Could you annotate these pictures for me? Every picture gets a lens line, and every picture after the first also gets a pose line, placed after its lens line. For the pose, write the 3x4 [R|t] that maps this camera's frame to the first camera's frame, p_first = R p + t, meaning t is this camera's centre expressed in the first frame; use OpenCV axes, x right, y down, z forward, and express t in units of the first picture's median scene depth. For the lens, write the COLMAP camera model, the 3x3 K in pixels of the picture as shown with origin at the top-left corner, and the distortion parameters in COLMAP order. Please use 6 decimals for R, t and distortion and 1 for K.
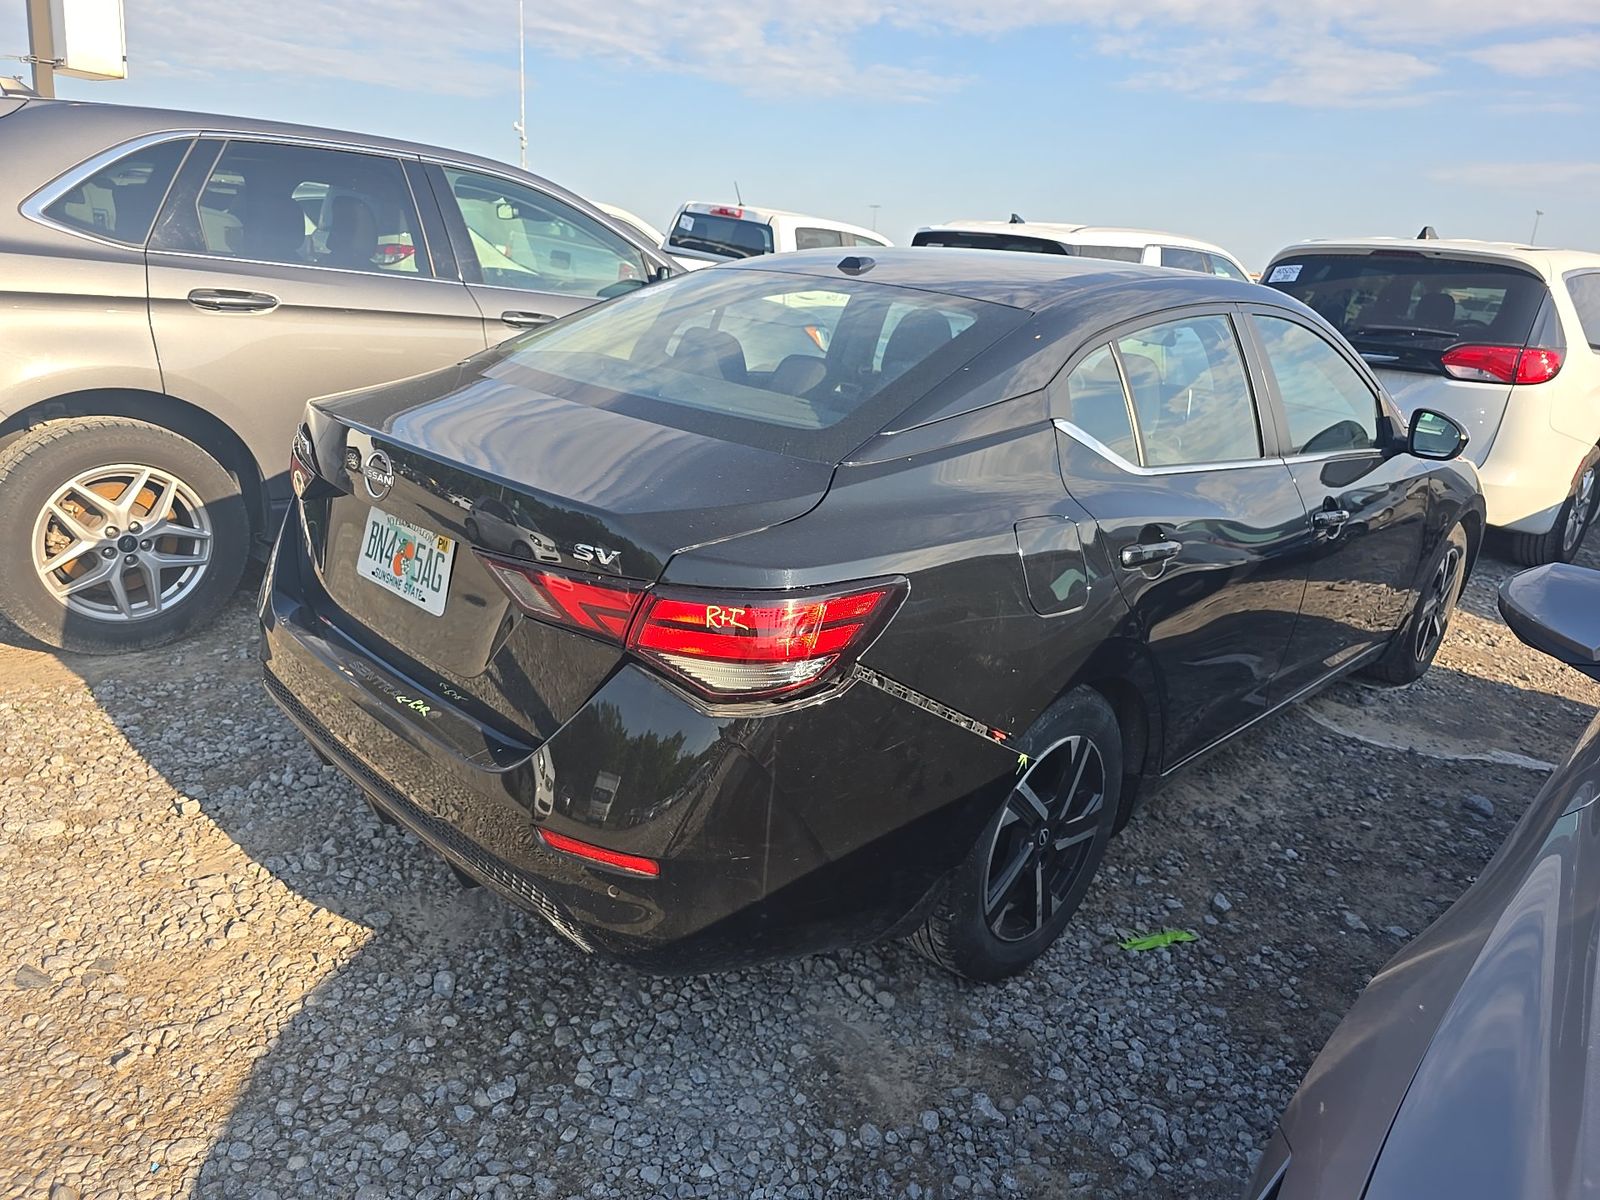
lens RADIAL K [[1082.1, 0, 802.5], [0, 1082.1, 606.7], [0, 0, 1]] dist [0.038723, -0.027294]
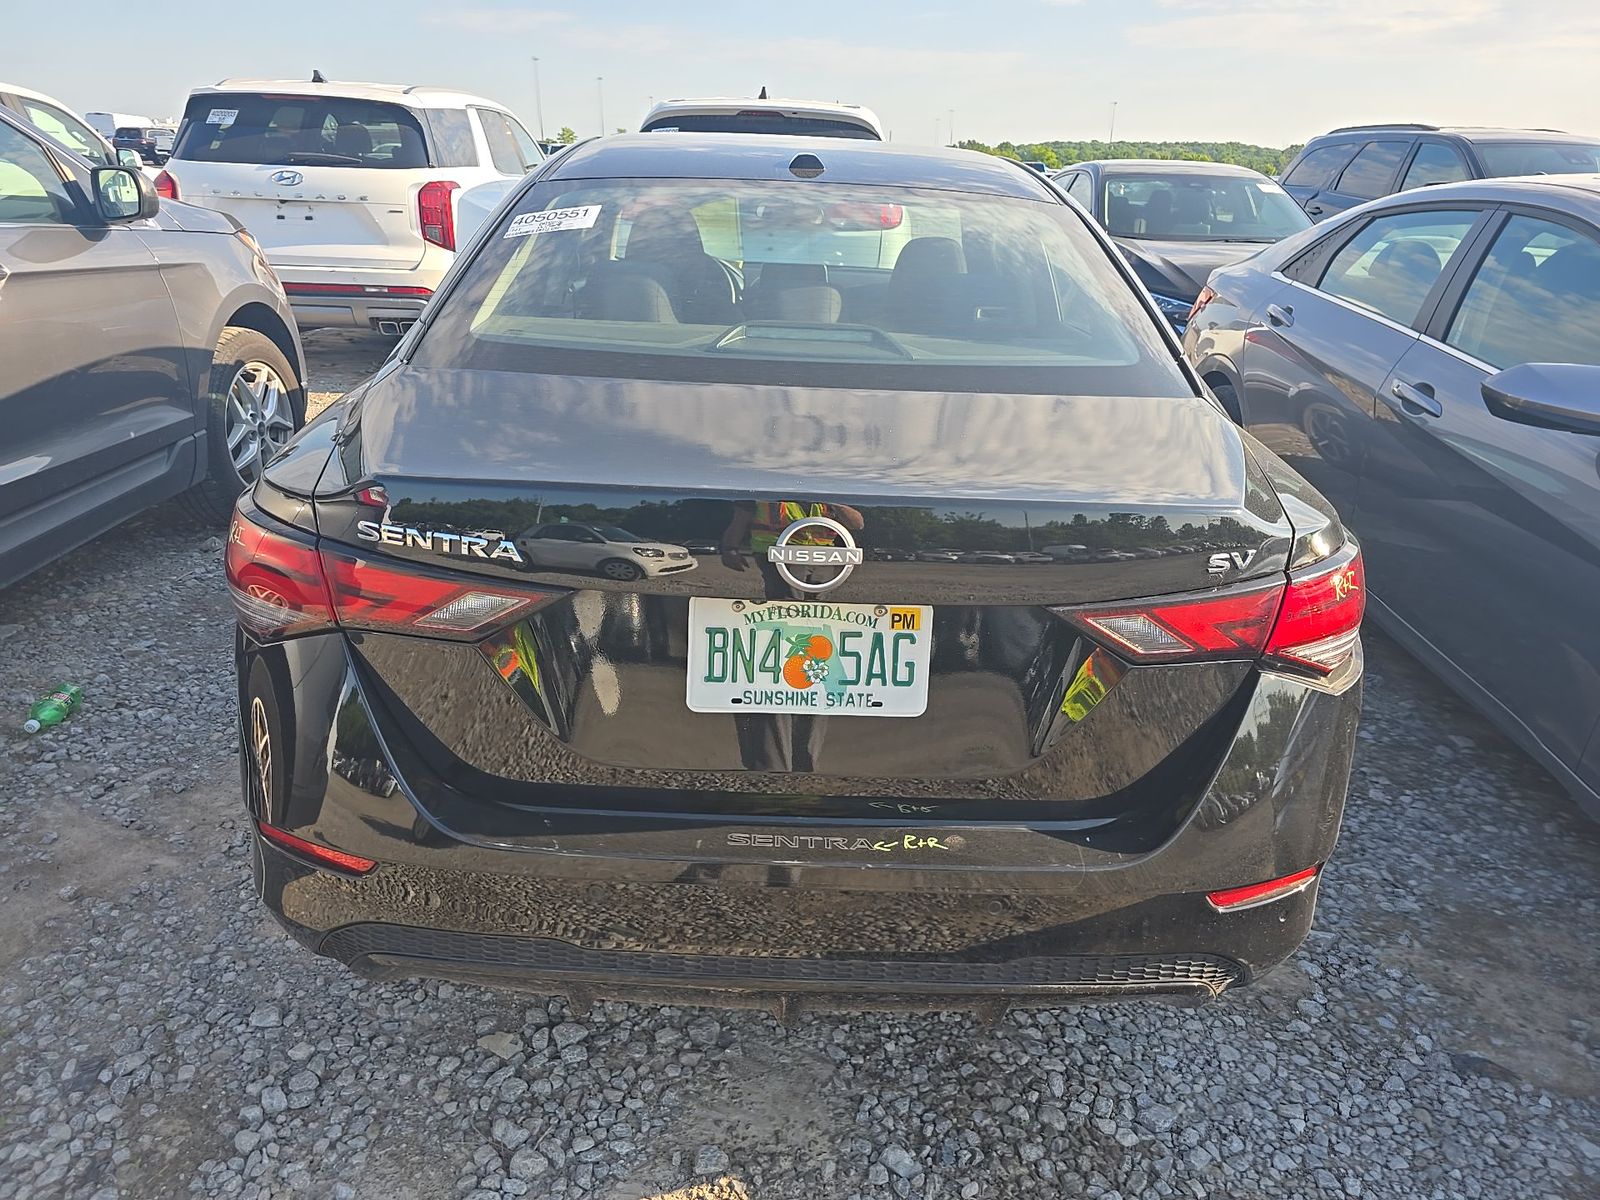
lens RADIAL K [[1082.1, 0, 800.7], [0, 1082.1, 593.9], [0, 0, 1]] dist [0.038723, -0.027294]
pose [[0.704865, -0.314177, 0.635970, -0.803524], [0.242384, 0.949276, 0.200313, -0.226702], [-0.666645, 0.012955, 0.745263, 0.499572]]
